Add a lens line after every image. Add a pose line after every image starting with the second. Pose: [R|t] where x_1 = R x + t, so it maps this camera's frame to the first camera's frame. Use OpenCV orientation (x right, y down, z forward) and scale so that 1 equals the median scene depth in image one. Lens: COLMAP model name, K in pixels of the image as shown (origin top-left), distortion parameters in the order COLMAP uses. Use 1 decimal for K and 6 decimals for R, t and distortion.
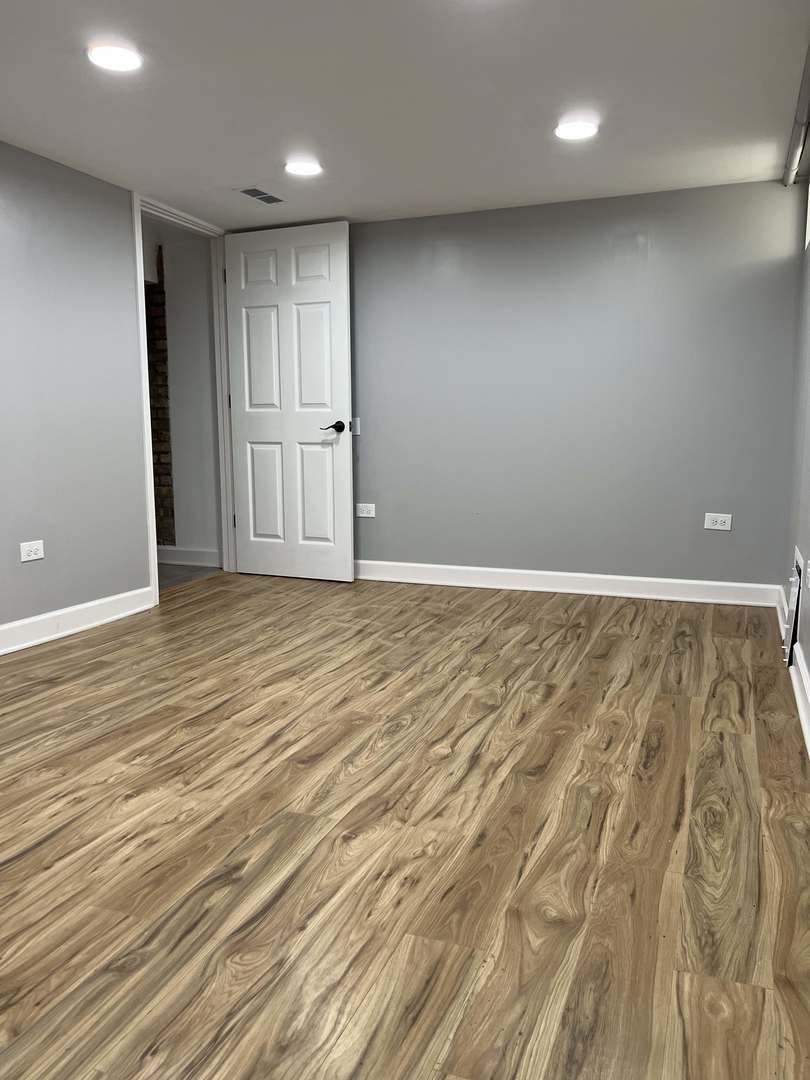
lens RADIAL K [[814.0, 0, 405.5], [0, 814.0, 540.0], [0, 0, 1]] dist [-0.001397, -0.011852]
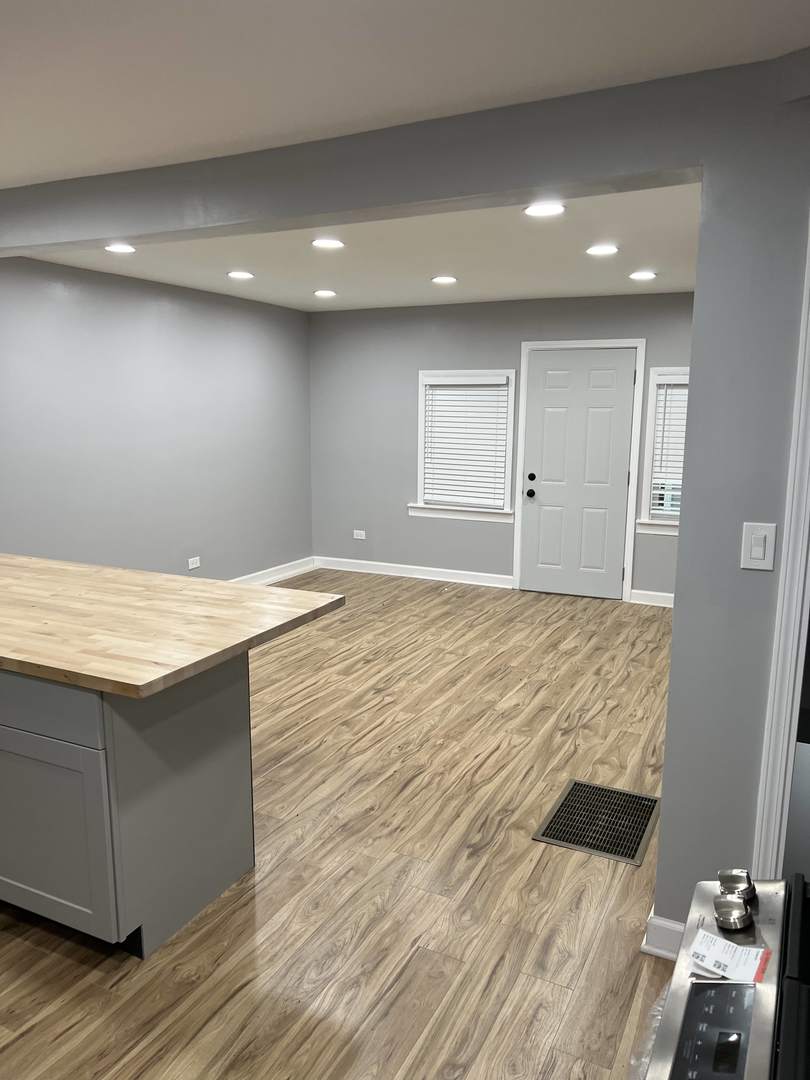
lens RADIAL K [[814.0, 0, 408.1], [0, 814.0, 541.8], [0, 0, 1]] dist [-0.001397, -0.011852]
pose [[-0.997585, -0.026136, 0.064345, 0.433818], [-0.005532, 0.953448, 0.301505, -0.501884], [-0.069230, 0.300421, -0.951291, 2.365685]]
